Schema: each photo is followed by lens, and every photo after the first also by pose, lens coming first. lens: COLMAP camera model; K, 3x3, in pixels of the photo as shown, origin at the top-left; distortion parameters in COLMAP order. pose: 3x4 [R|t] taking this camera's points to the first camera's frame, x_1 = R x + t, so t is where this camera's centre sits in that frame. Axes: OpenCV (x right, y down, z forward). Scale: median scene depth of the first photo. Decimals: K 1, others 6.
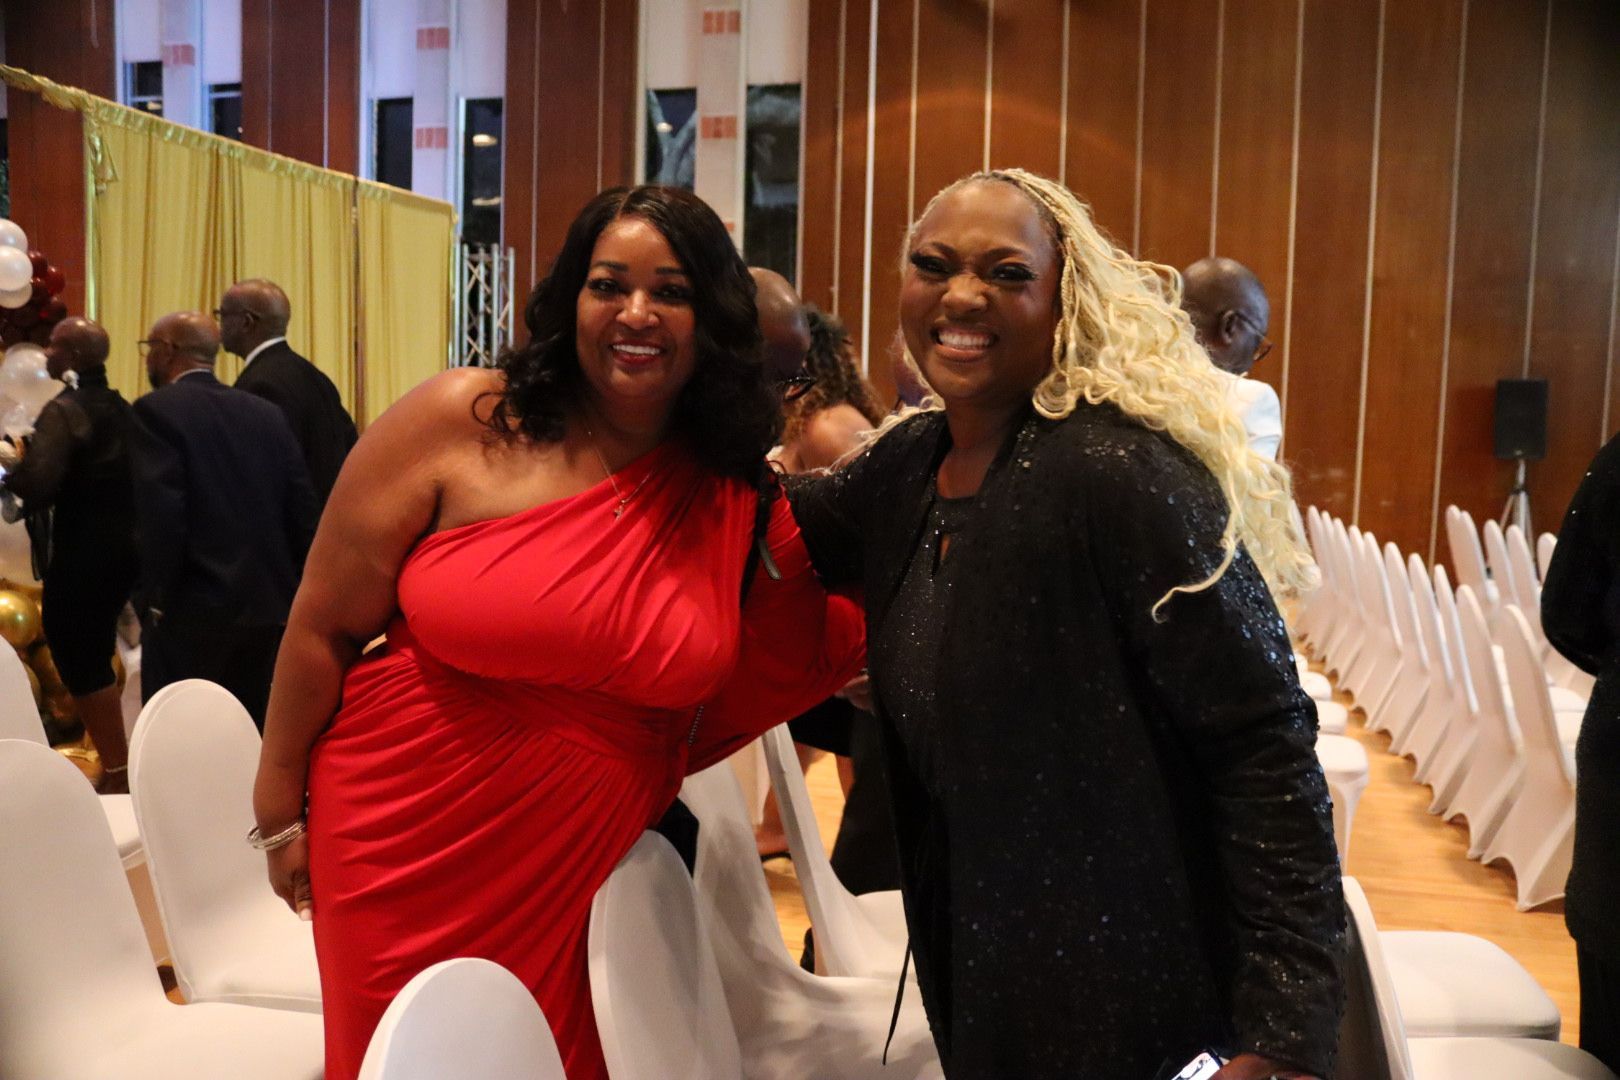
lens RADIAL K [[1836.9, 0, 730.8], [0, 1836.9, 580.3], [0, 0, 1]] dist [-0.193147, 0.336726]
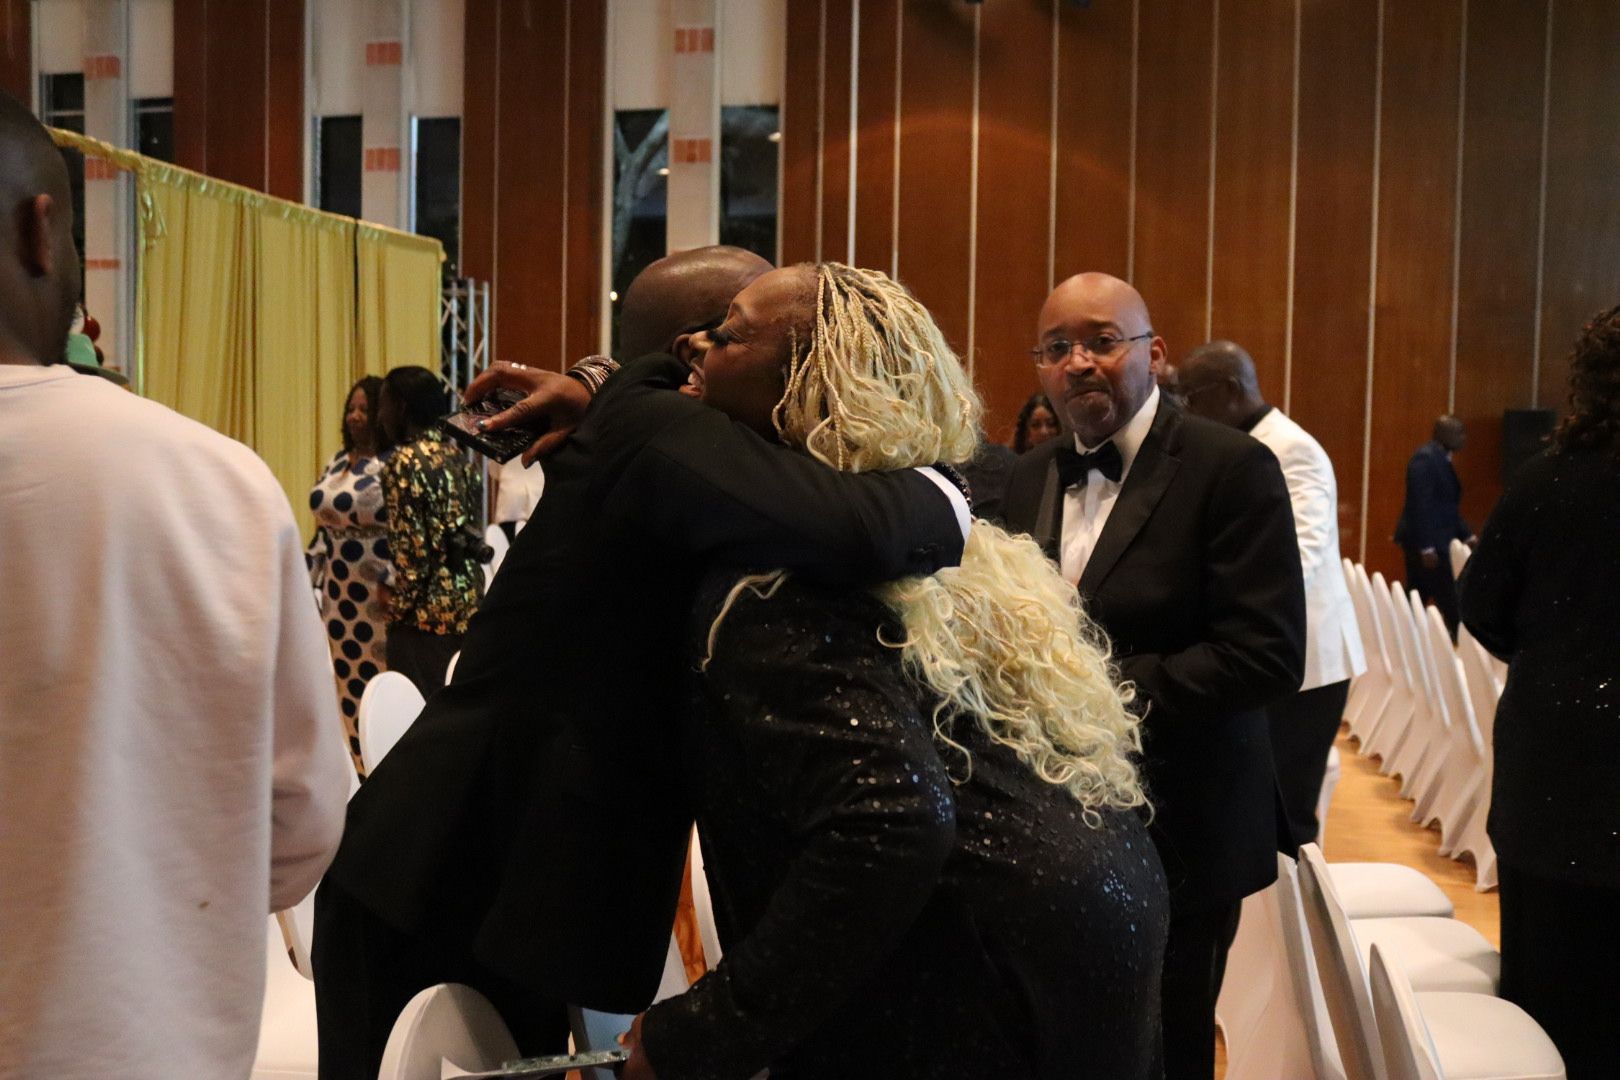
lens RADIAL K [[1478.4, 0, 869.2], [0, 1478.4, 543.6], [0, 0, 1]] dist [-0.112404, 0.086618]
pose [[0.999084, -0.008033, 0.042027, 0.051302], [0.009490, 0.999356, -0.034593, -0.015826], [-0.041722, 0.034960, 0.998517, 0.233104]]
